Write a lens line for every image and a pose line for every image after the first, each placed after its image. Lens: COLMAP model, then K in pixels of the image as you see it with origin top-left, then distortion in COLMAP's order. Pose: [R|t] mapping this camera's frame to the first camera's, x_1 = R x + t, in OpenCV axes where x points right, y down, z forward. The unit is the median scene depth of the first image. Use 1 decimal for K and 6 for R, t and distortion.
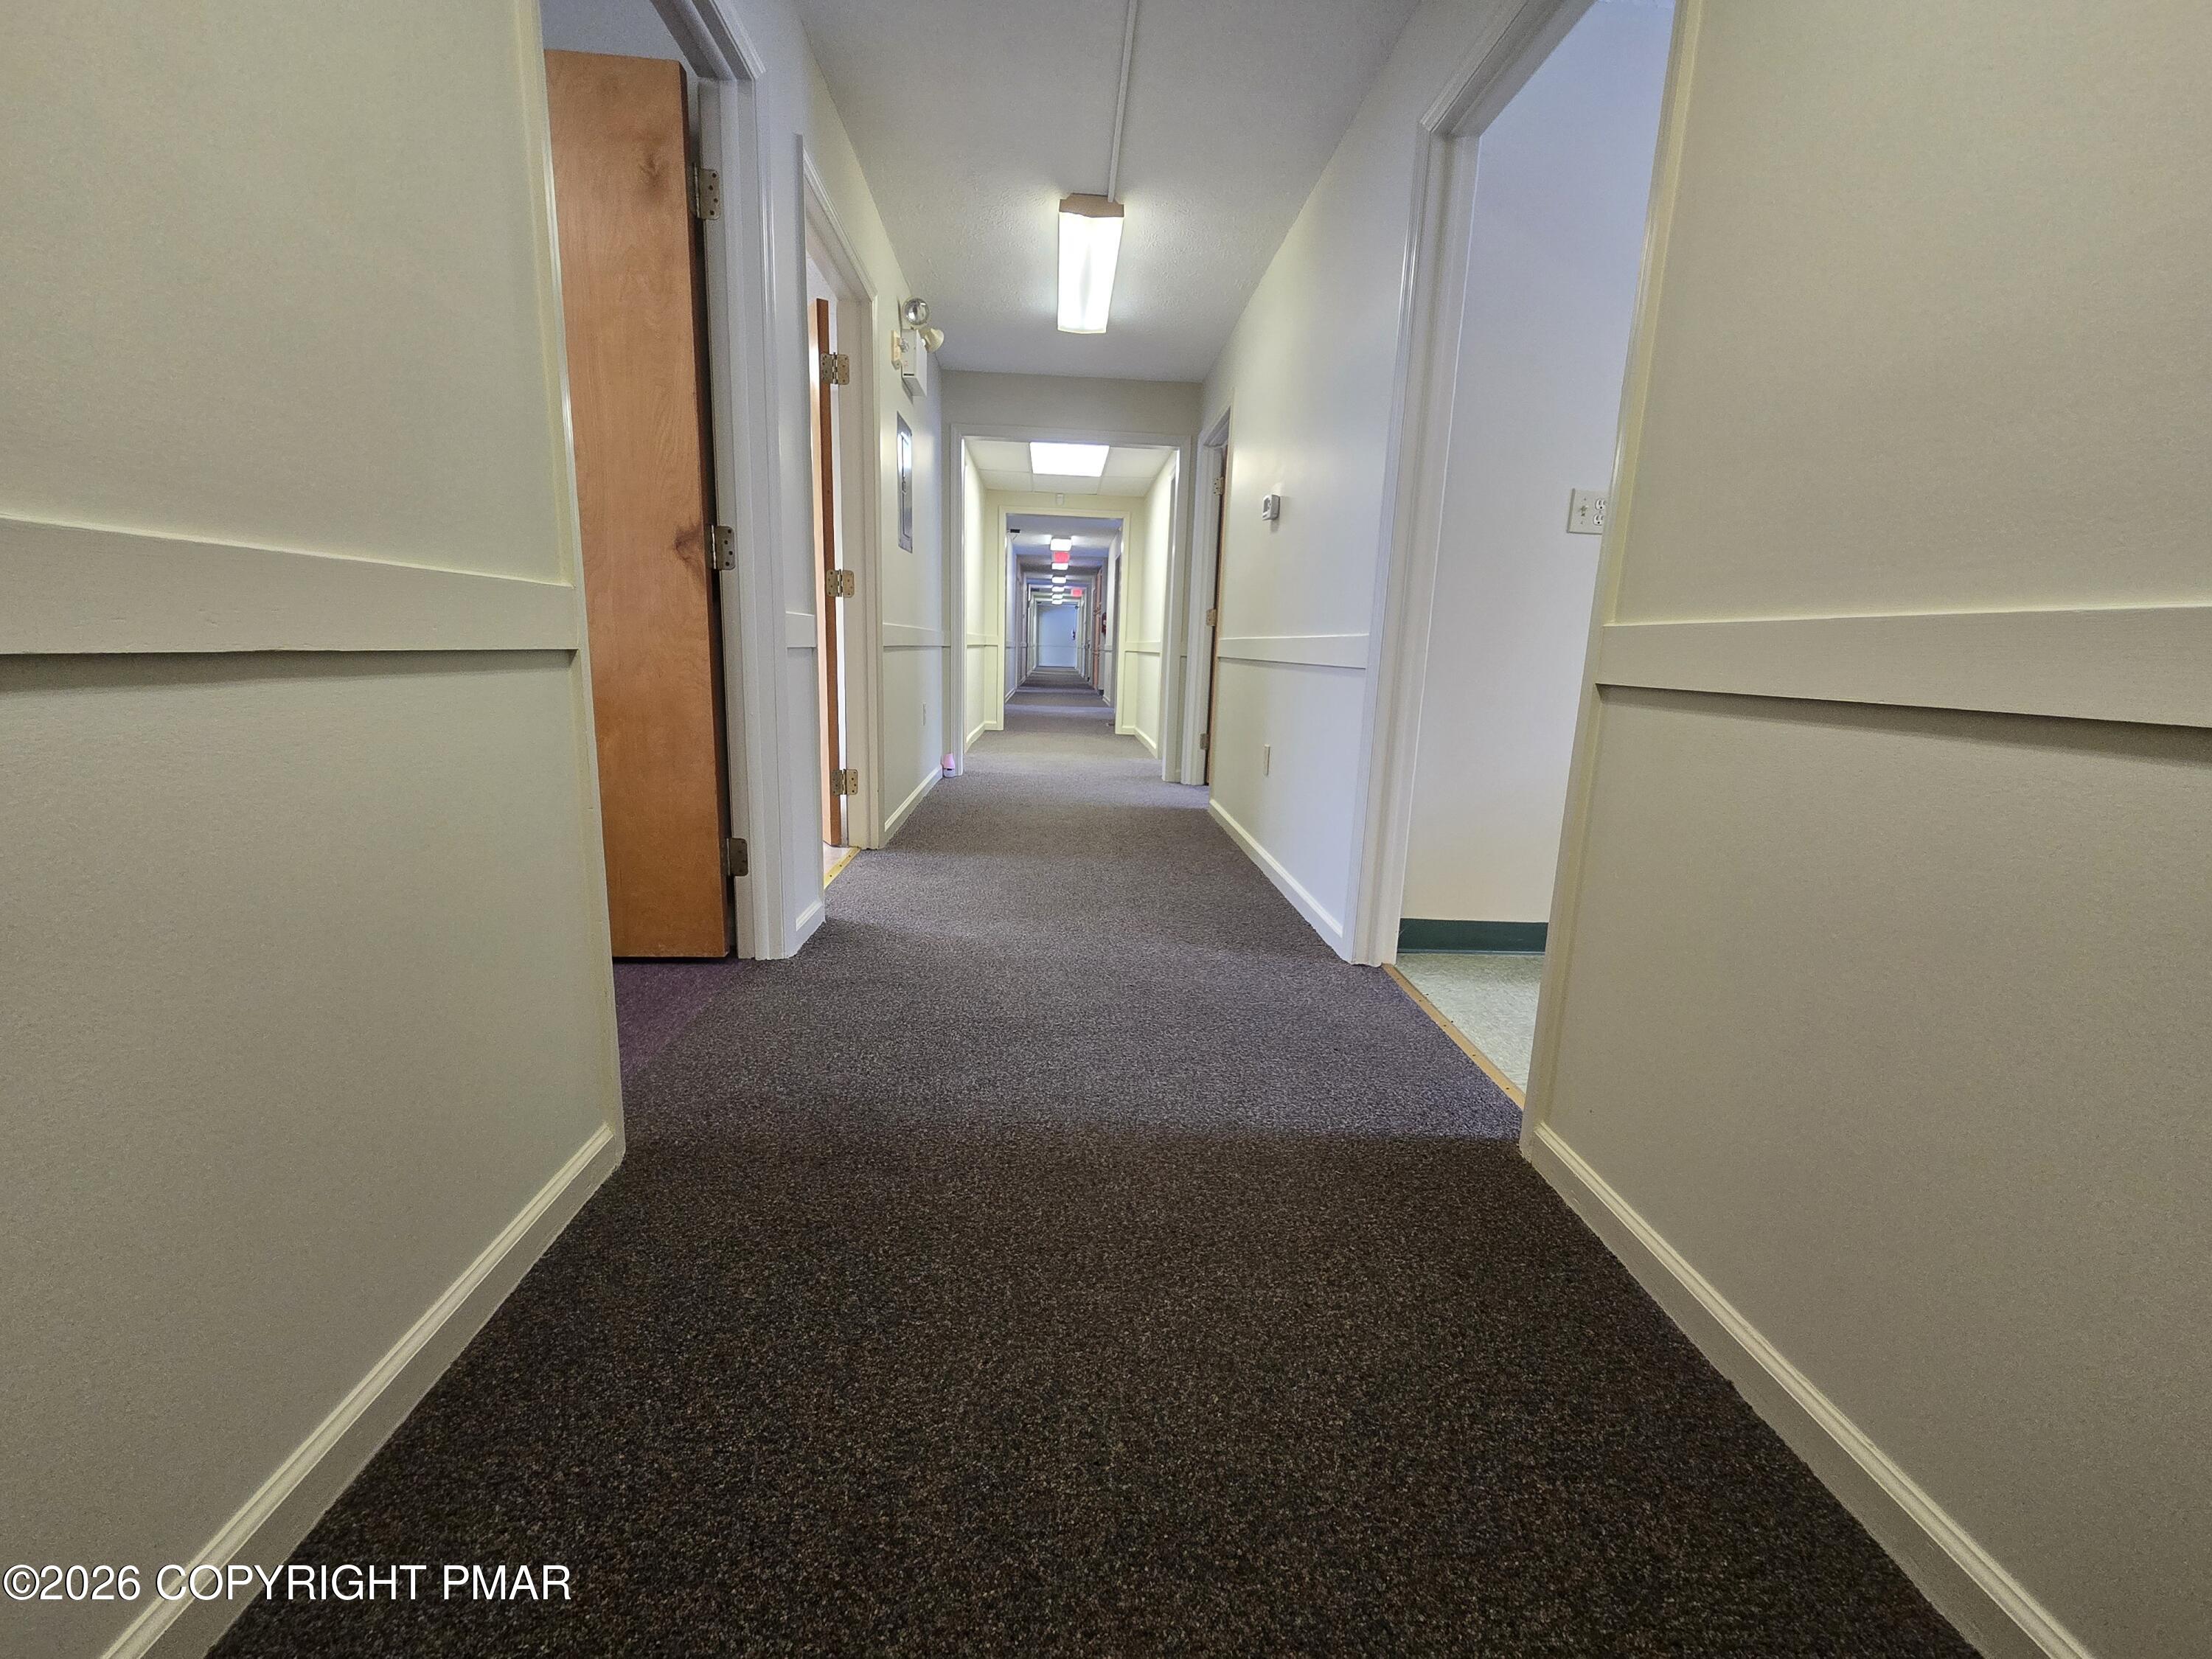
lens RADIAL K [[903.4, 0, 1103.7], [0, 903.4, 819.9], [0, 0, 1]] dist [0.014117, 0.000783]
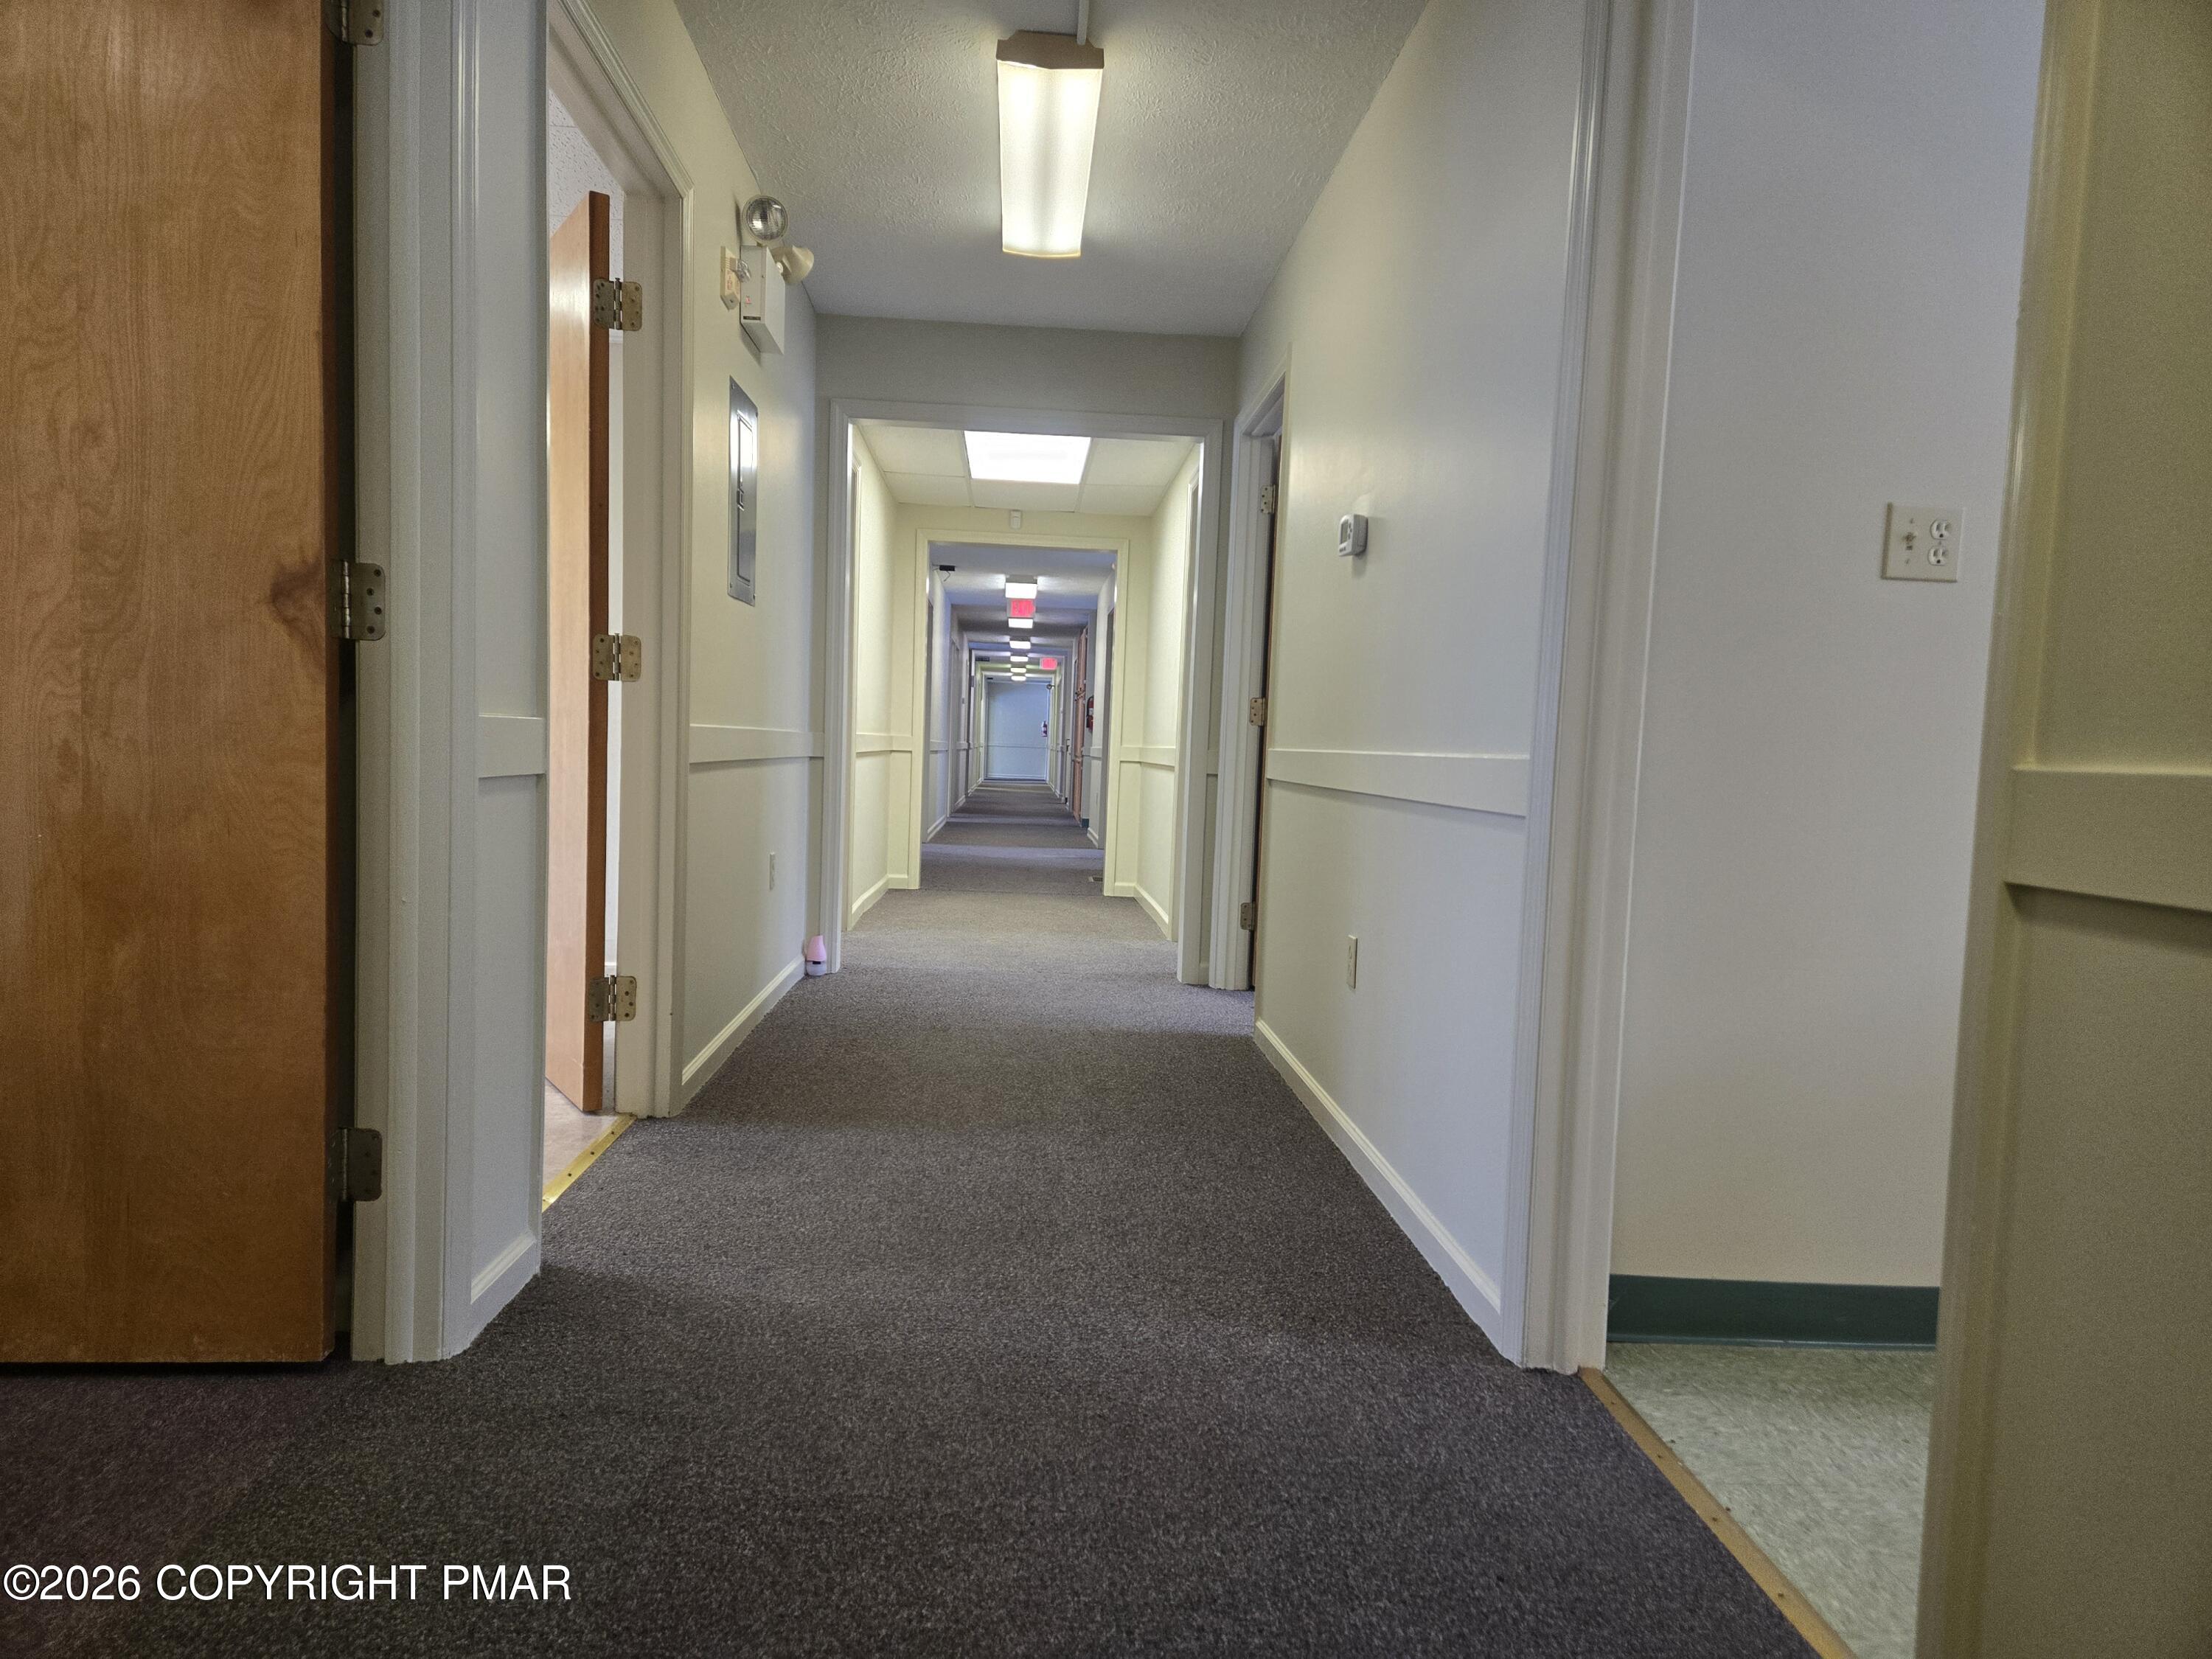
lens RADIAL K [[1428.9, 0, 1098.3], [0, 1428.9, 834.3], [0, 0, 1]] dist [0.089737, -0.024065]
pose [[0.999988, 0.003889, -0.003076, 0.023469], [-0.004238, 0.992369, -0.123232, -0.036892], [0.002573, 0.123243, 0.992373, 0.095782]]
